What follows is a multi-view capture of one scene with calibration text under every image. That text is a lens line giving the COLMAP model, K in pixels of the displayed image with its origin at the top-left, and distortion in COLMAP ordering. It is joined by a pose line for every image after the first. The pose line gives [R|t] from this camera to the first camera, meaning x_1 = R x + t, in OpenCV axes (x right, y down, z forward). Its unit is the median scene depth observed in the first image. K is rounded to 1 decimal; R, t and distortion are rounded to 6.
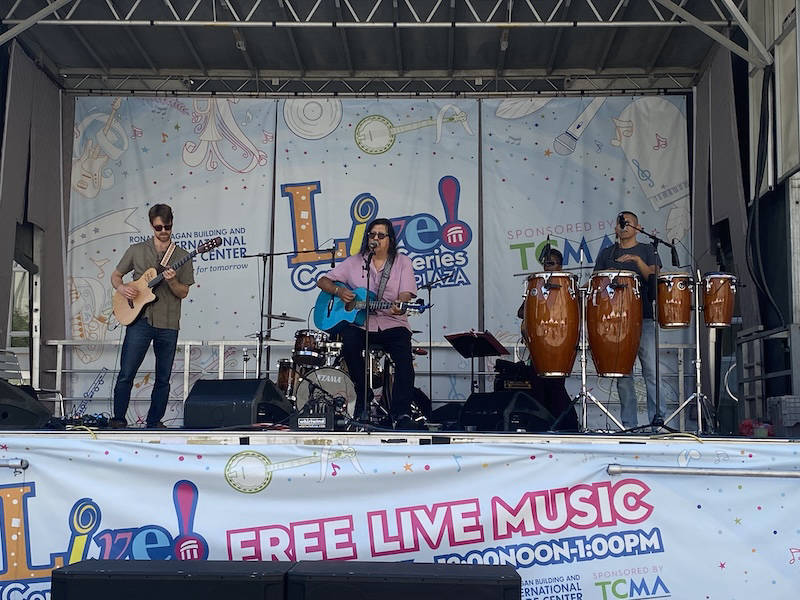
lens RADIAL K [[1232.2, 0, 400.2], [0, 1232.2, 299.4], [0, 0, 1]] dist [0.164656, 0.000000]
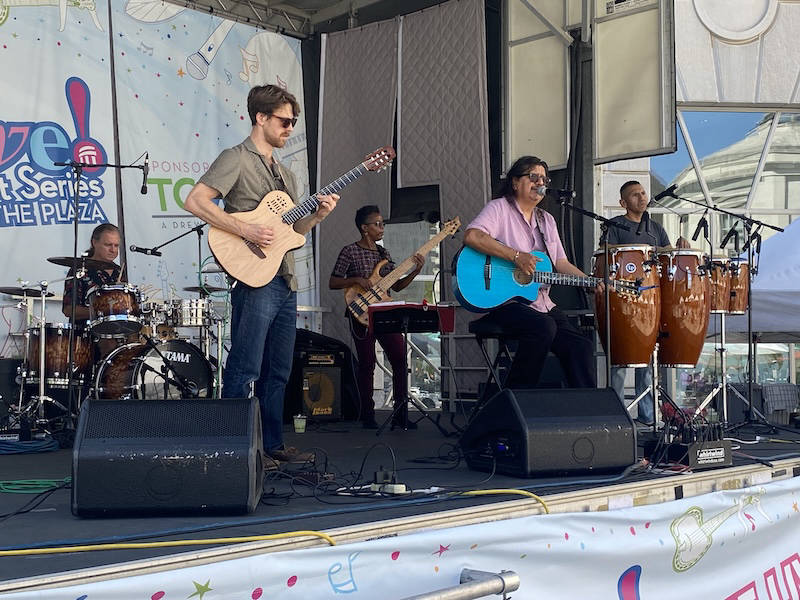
lens RADIAL K [[1093.6, 0, 399.8], [0, 1093.6, 303.5], [0, 0, 1]] dist [0.074796, 0.000000]
pose [[0.648428, 0.027895, 0.760765, -0.352731], [-0.074578, 0.996849, 0.027014, 0.006318], [-0.757614, -0.074253, 0.648465, 0.398919]]
